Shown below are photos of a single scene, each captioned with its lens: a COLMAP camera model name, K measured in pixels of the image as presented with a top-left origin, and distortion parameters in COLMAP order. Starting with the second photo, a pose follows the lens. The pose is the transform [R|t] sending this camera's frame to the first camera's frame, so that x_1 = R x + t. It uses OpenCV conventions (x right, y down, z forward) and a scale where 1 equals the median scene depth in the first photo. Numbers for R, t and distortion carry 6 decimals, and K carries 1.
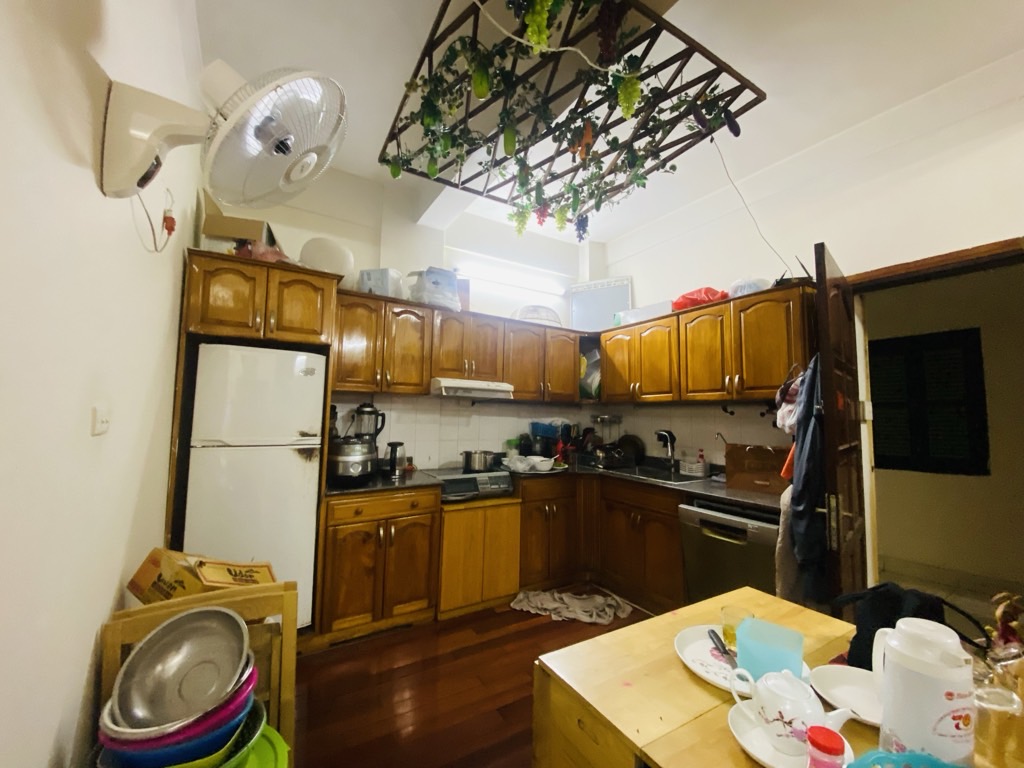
lens RADIAL K [[416.1, 0, 507.2], [0, 416.1, 380.9], [0, 0, 1]] dist [-0.001857, -0.000163]
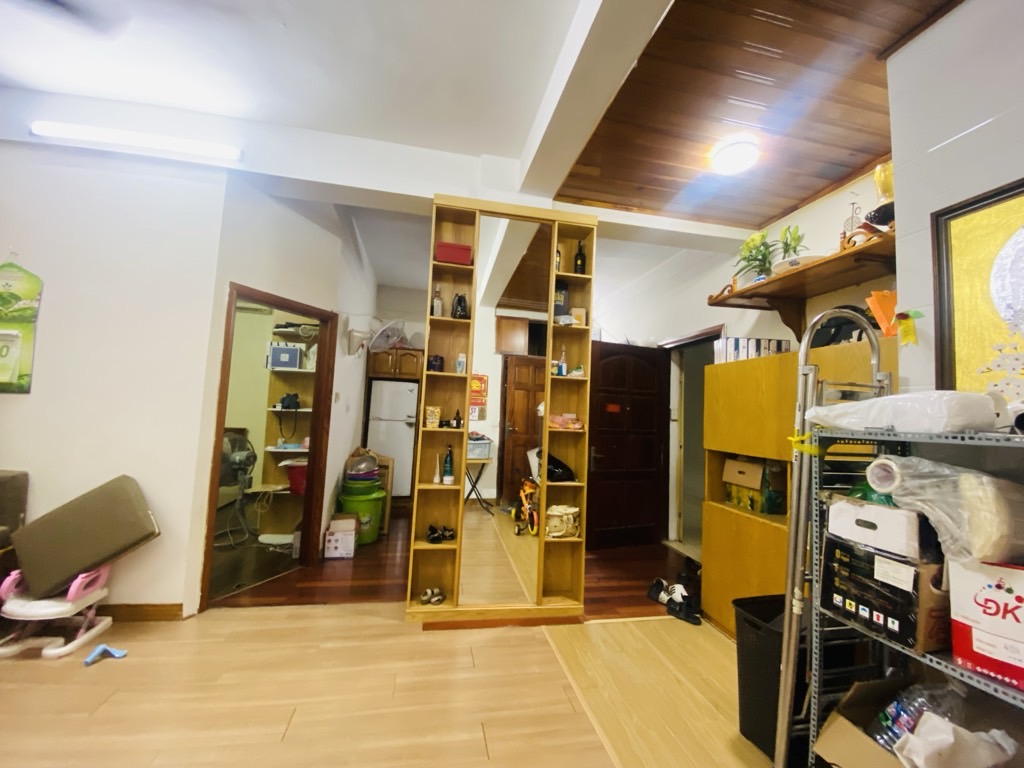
lens RADIAL K [[416.1, 0, 514.4], [0, 416.1, 385.4], [0, 0, 1]] dist [-0.001857, -0.000163]
pose [[0.939595, 0.005690, -0.342242, 0.970322], [-0.007943, 0.999955, -0.005181, -0.048871], [0.342197, 0.007587, 0.939598, -1.130926]]
